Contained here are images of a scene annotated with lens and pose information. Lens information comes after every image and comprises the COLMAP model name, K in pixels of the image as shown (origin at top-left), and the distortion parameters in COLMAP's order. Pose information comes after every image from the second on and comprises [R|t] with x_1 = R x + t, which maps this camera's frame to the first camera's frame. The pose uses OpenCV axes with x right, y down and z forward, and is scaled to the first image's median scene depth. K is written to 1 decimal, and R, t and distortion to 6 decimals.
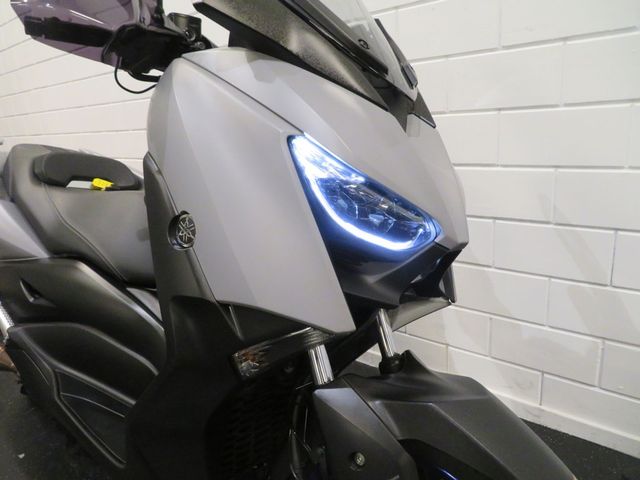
lens RADIAL K [[457.0, 0, 320.0], [0, 457.0, 240.0], [0, 0, 1]] dist [0.001121, 0.002943]
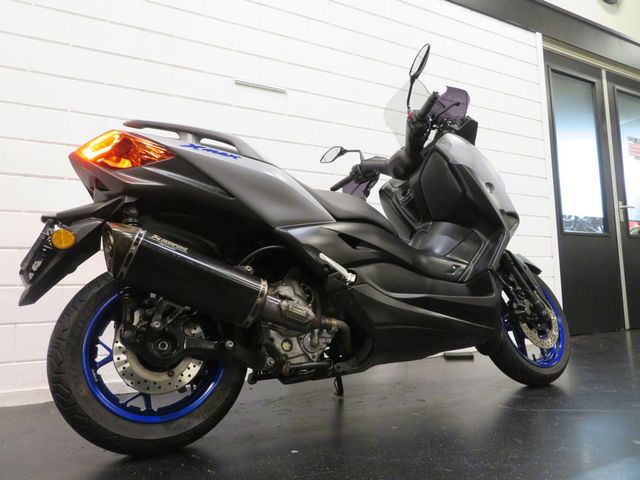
lens RADIAL K [[457.0, 0, 320.0], [0, 457.0, 240.0], [0, 0, 1]] dist [0.001121, 0.002943]
pose [[0.372662, 0.161848, 0.913744, -3.024940], [0.267126, 0.924284, -0.272660, 0.714428], [-0.888688, 0.345694, 0.301212, 1.140038]]
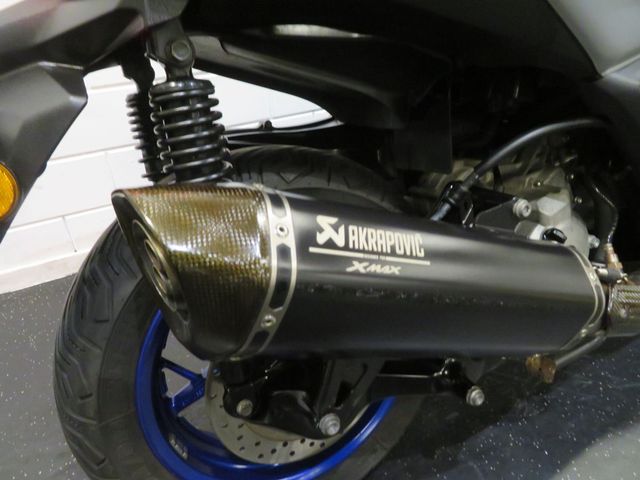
lens RADIAL K [[457.0, 0, 320.0], [0, 457.0, 240.0], [0, 0, 1]] dist [0.001121, 0.002943]
pose [[0.364611, -0.441992, 0.819574, -2.104762], [0.269980, 0.892537, 0.361232, -0.046945], [-0.891162, 0.089560, 0.444757, 1.969208]]
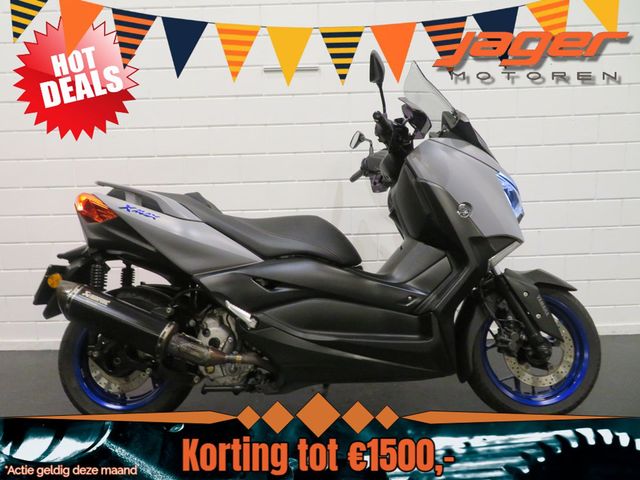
lens RADIAL K [[457.0, 0, 320.0], [0, 457.0, 240.0], [0, 0, 1]] dist [0.001121, 0.002943]
pose [[0.761601, -0.034922, 0.647104, -2.308536], [0.155676, 0.979166, -0.130378, 0.307512], [-0.629070, 0.200035, 0.751171, -0.262949]]
